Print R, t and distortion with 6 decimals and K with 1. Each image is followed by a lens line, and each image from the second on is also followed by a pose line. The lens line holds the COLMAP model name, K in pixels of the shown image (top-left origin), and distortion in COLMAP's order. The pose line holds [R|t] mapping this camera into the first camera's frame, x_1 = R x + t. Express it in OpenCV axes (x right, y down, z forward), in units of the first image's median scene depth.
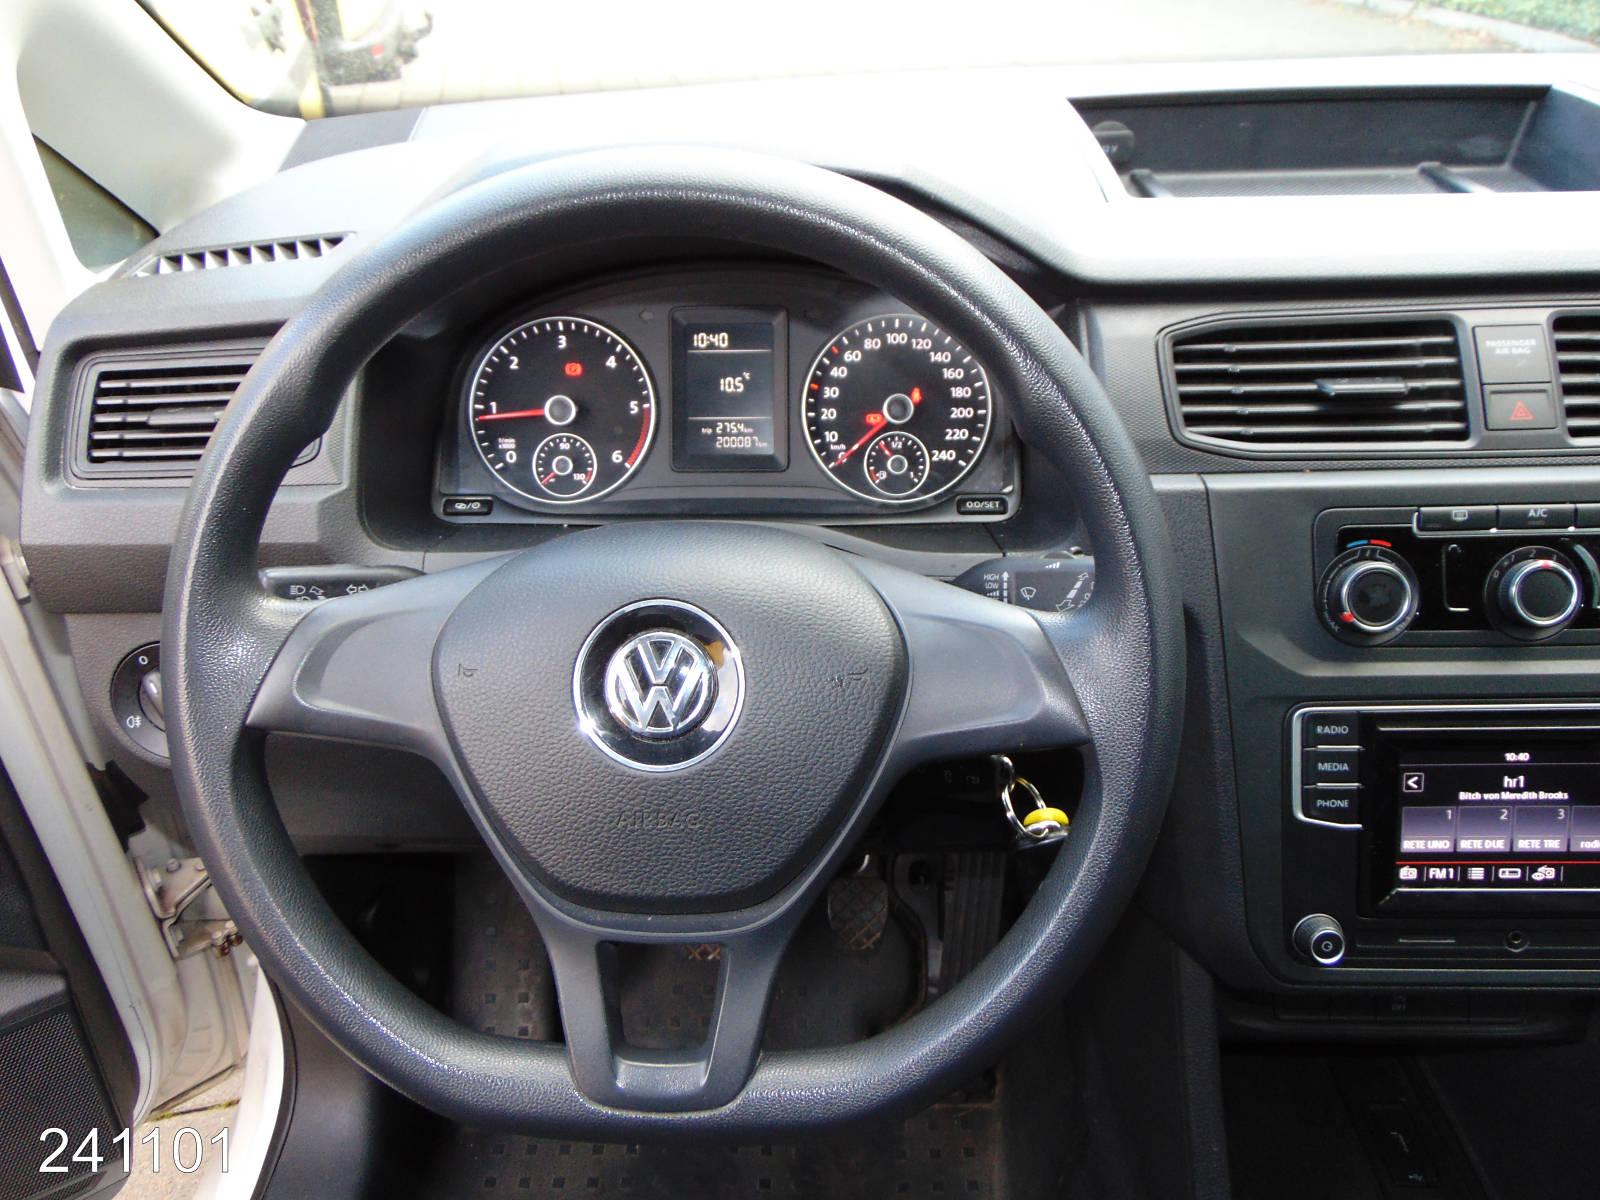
lens RADIAL K [[1170.3, 0, 800.0], [0, 1170.3, 600.0], [0, 0, 1]] dist [0.040505, 0.005515]
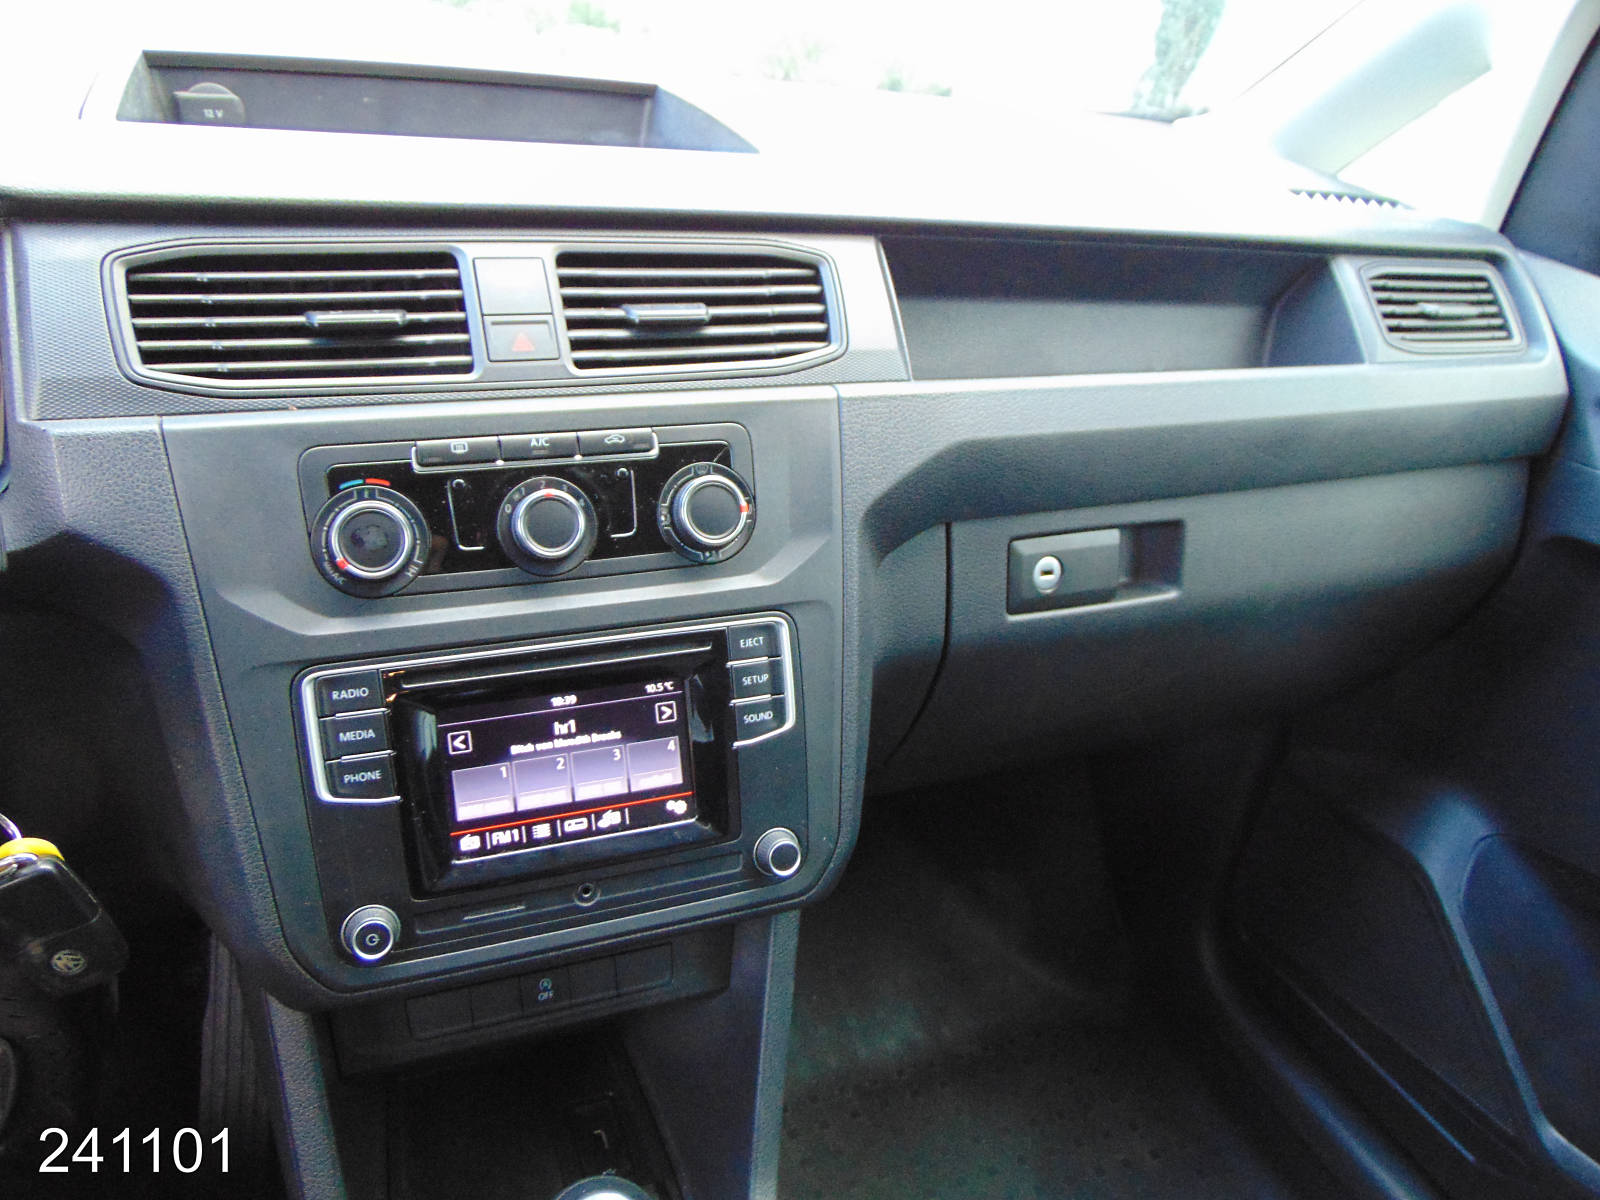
lens RADIAL K [[1189.2, 0, 800.0], [0, 1189.2, 600.0], [0, 0, 1]] dist [-0.069497, 0.113892]
pose [[0.922964, -0.089192, 0.374410, 0.428822], [0.116669, 0.991844, -0.051324, 0.122558], [-0.366779, 0.091052, 0.925842, 0.046377]]
